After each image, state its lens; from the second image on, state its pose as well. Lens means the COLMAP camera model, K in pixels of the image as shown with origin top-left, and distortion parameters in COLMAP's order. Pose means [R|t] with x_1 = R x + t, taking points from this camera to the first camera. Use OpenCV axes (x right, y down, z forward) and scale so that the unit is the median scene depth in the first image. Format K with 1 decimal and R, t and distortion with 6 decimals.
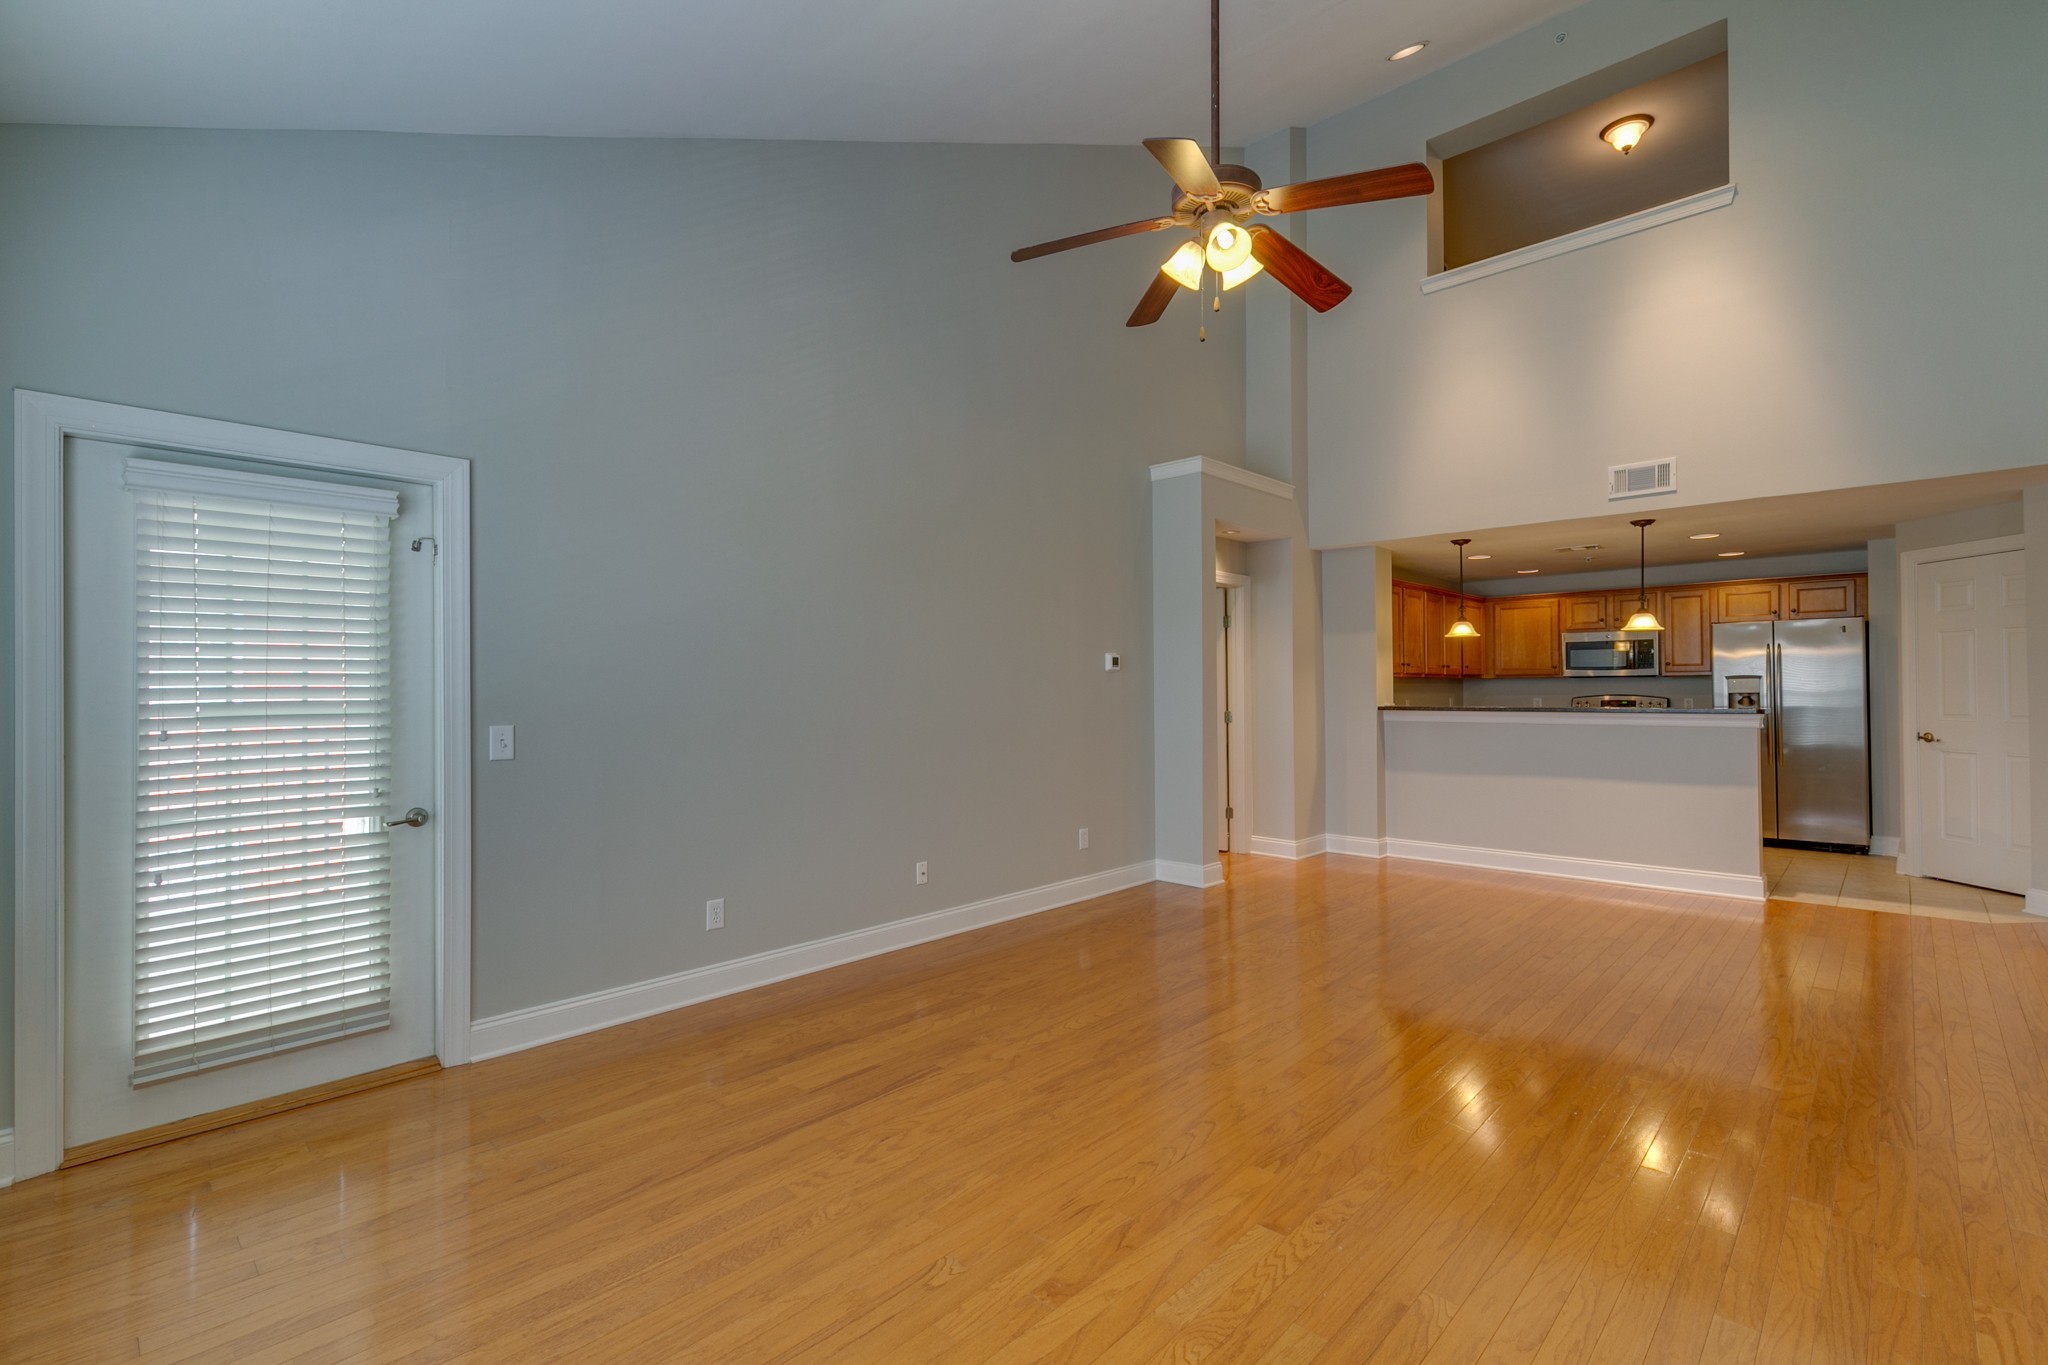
lens RADIAL K [[920.1, 0, 1037.7], [0, 920.1, 680.7], [0, 0, 1]] dist [0.014006, -0.002494]
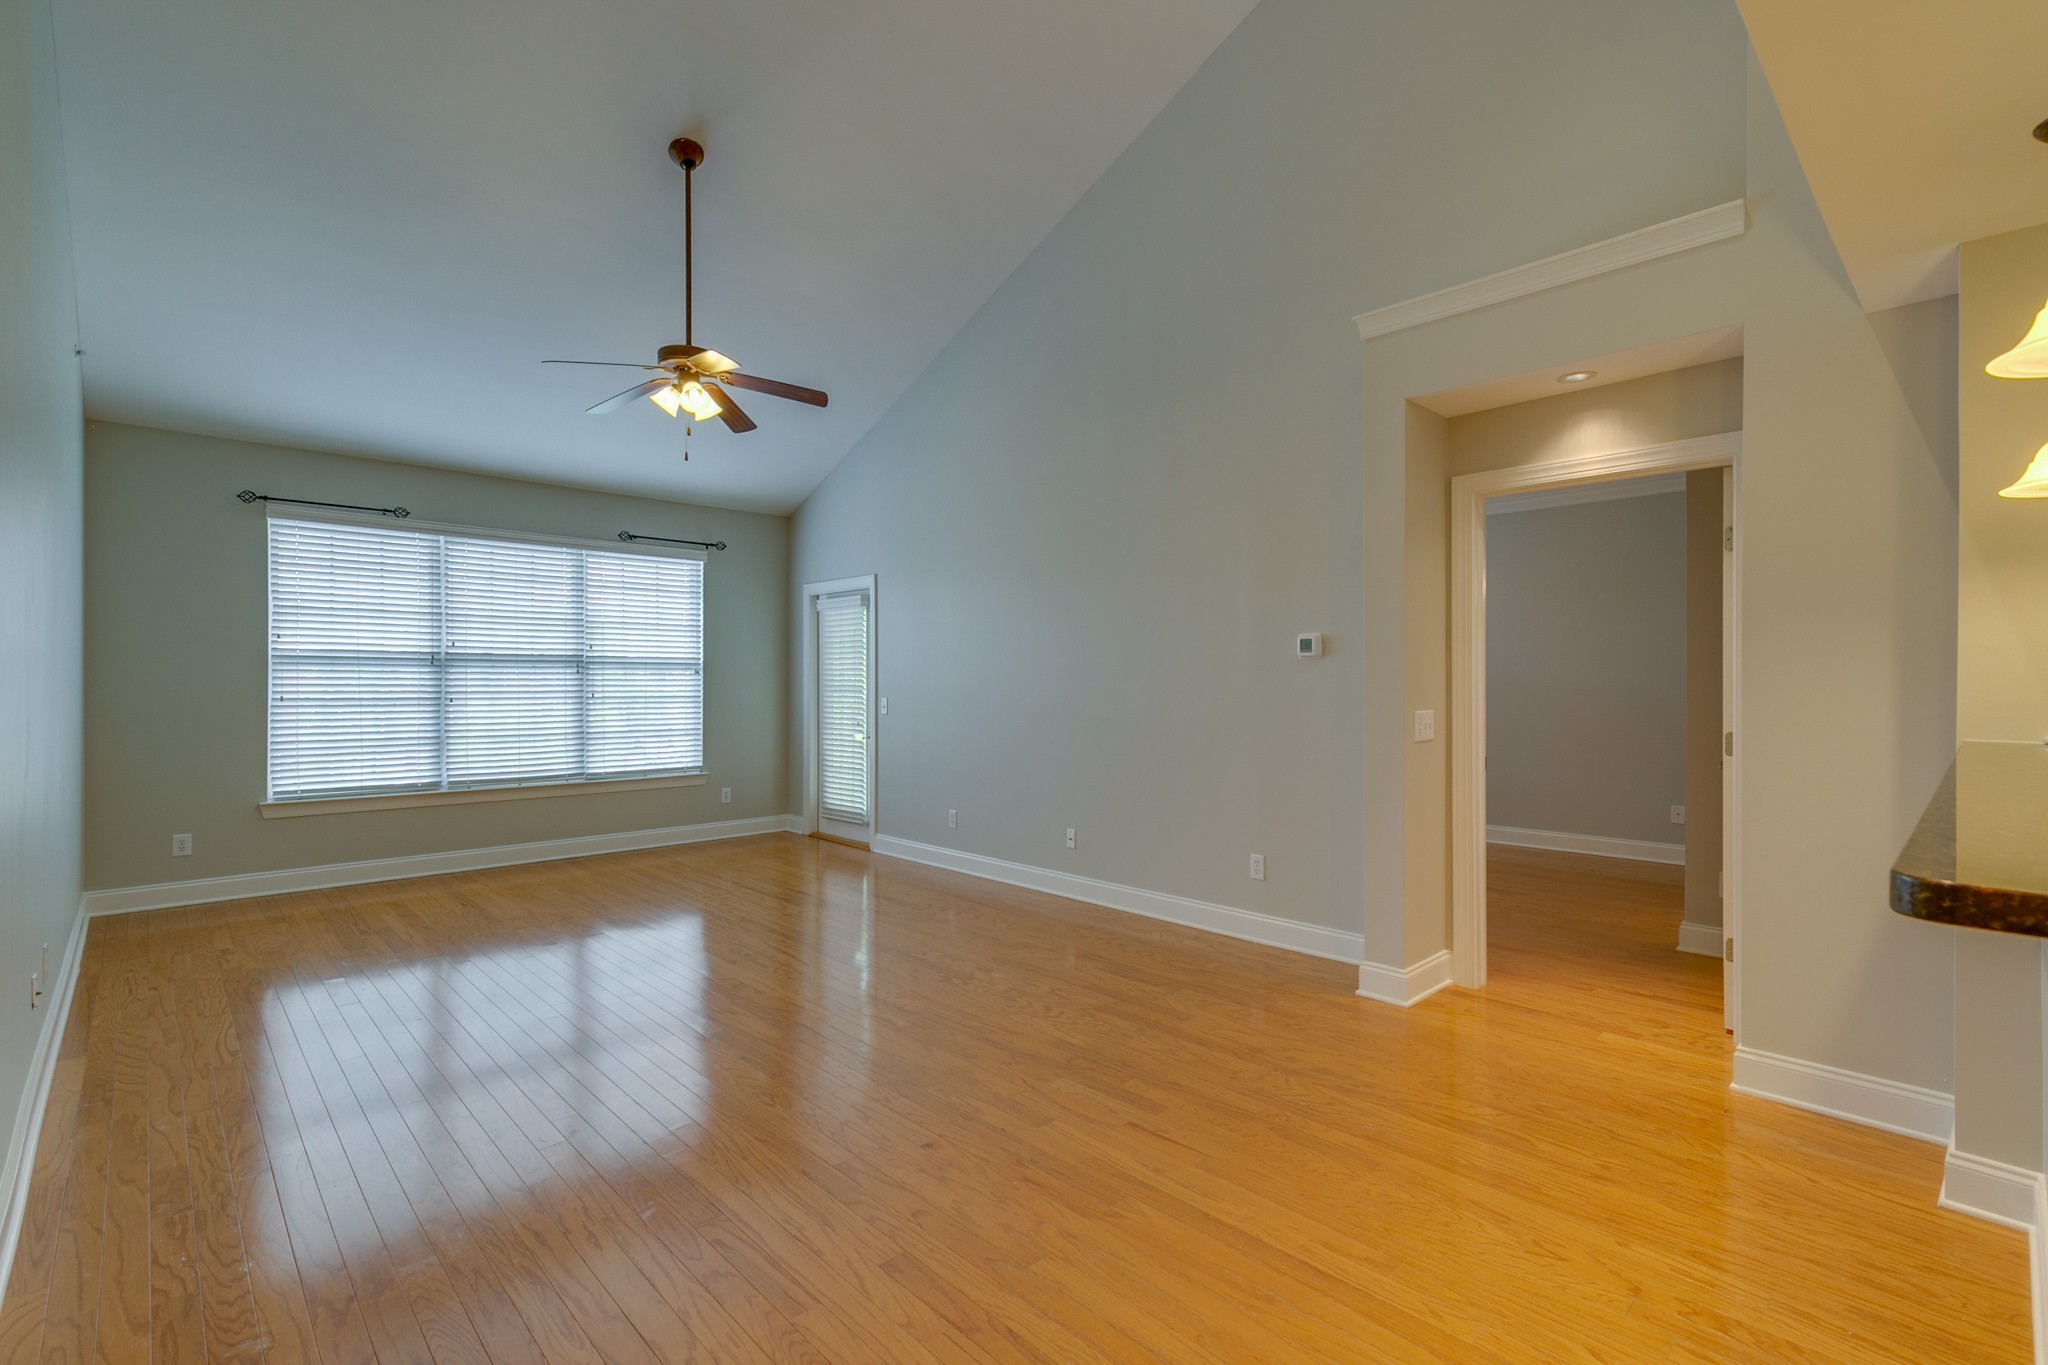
lens RADIAL K [[920.1, 0, 1027.0], [0, 920.1, 686.5], [0, 0, 1]] dist [0.014006, -0.002494]
pose [[-0.056341, 0.012764, -0.998330, 0.798981], [0.010194, 0.999874, 0.012209, 0.000750], [0.998360, -0.009489, -0.056464, 0.777104]]
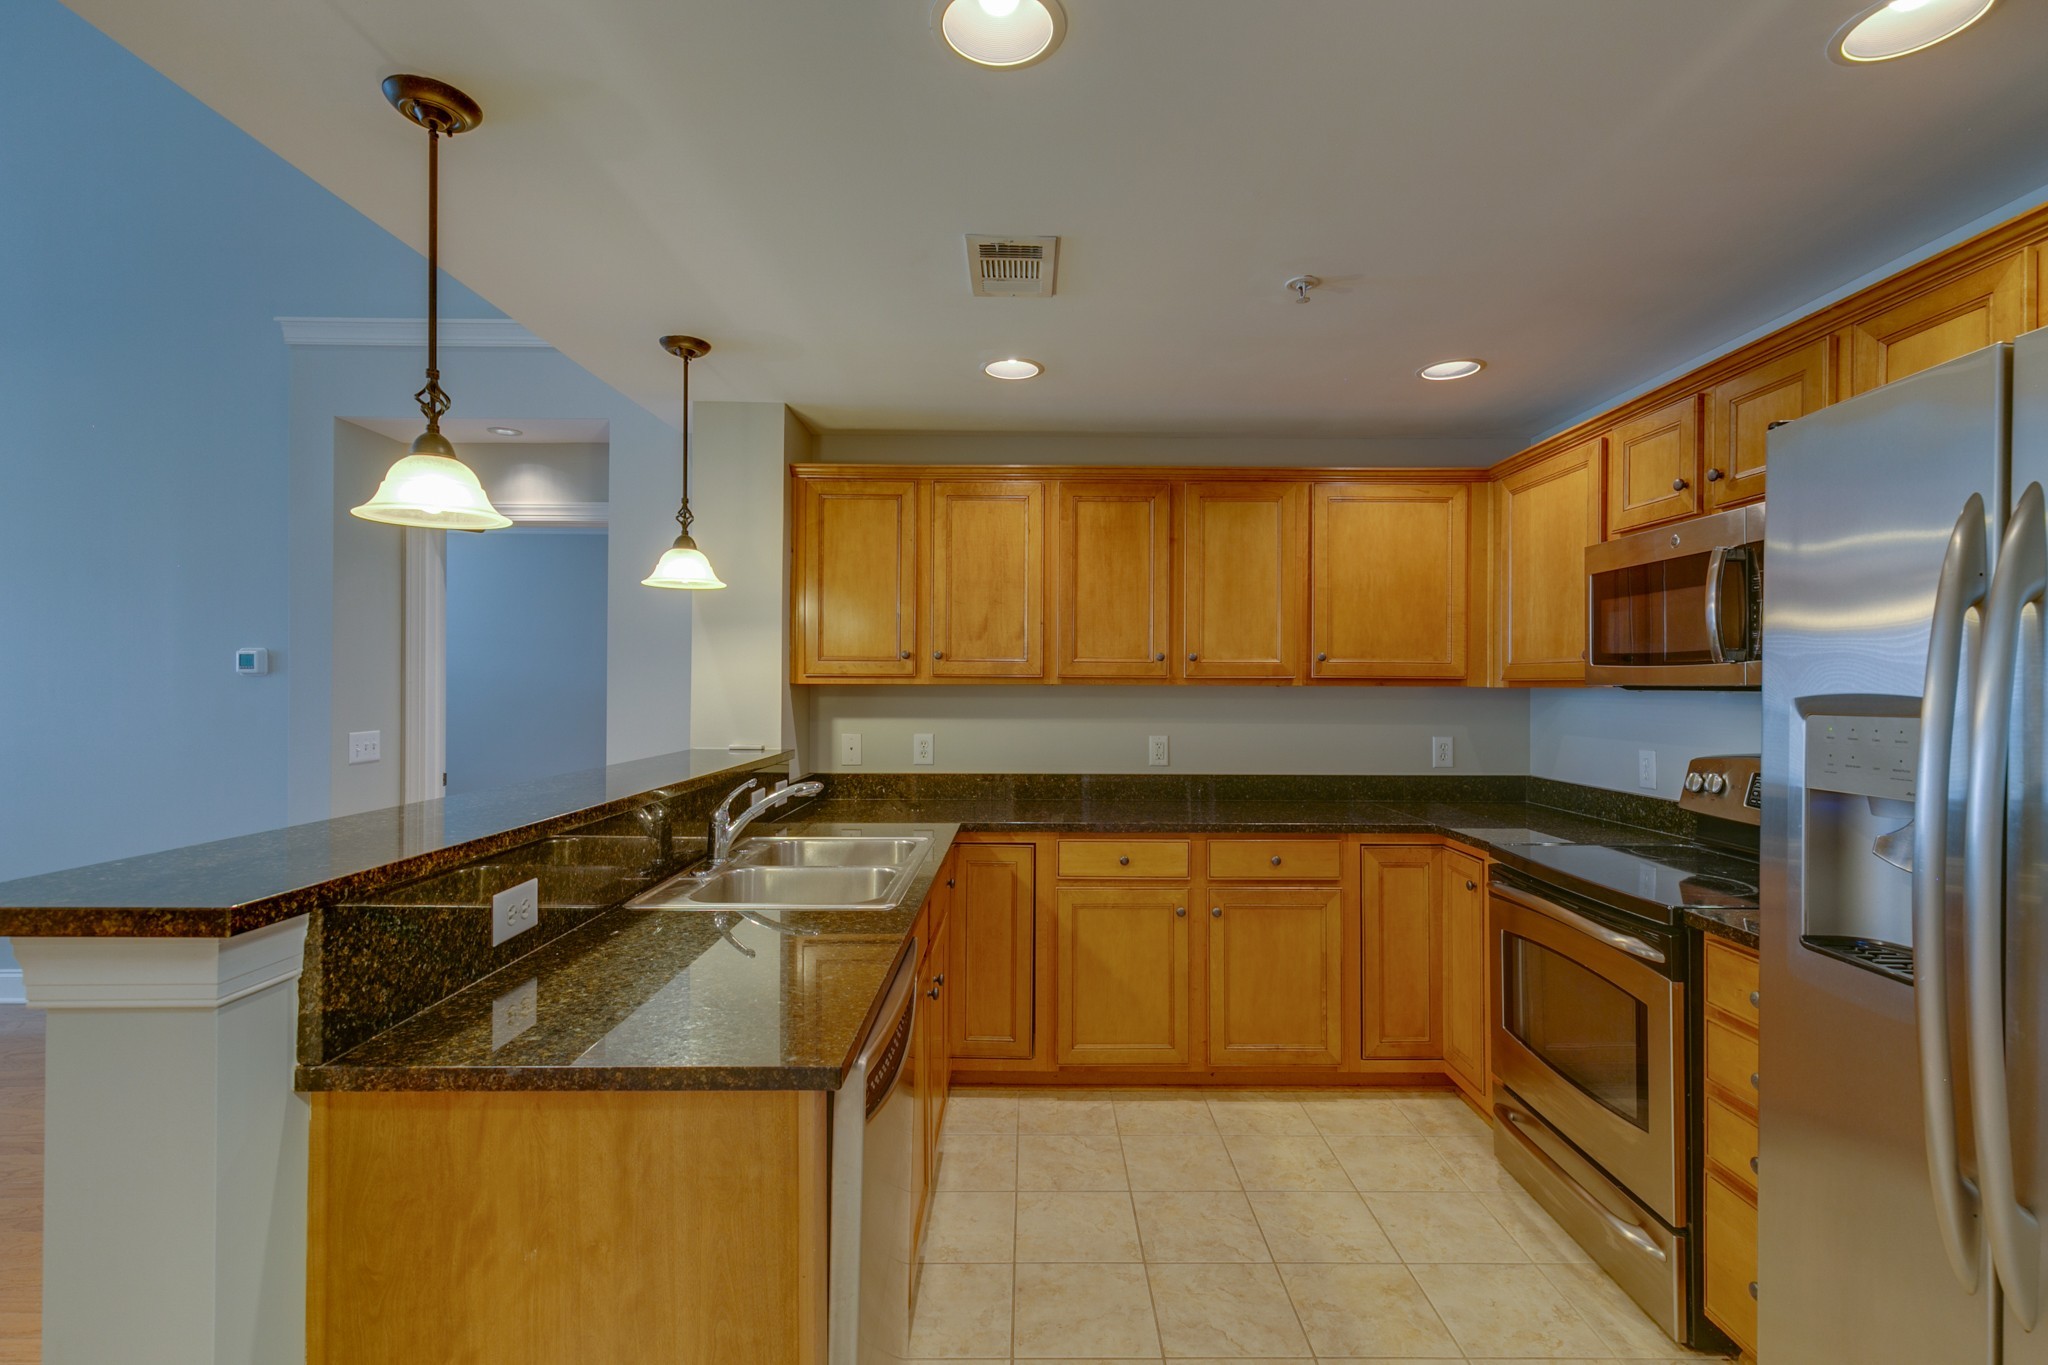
lens RADIAL K [[920.1, 0, 1037.3], [0, 920.1, 681.0], [0, 0, 1]] dist [0.014006, -0.002494]
pose [[0.684305, 0.007308, -0.729159, 0.922499], [-0.001517, 0.999962, 0.008599, -0.012249], [0.729194, -0.004778, 0.684290, 0.907443]]
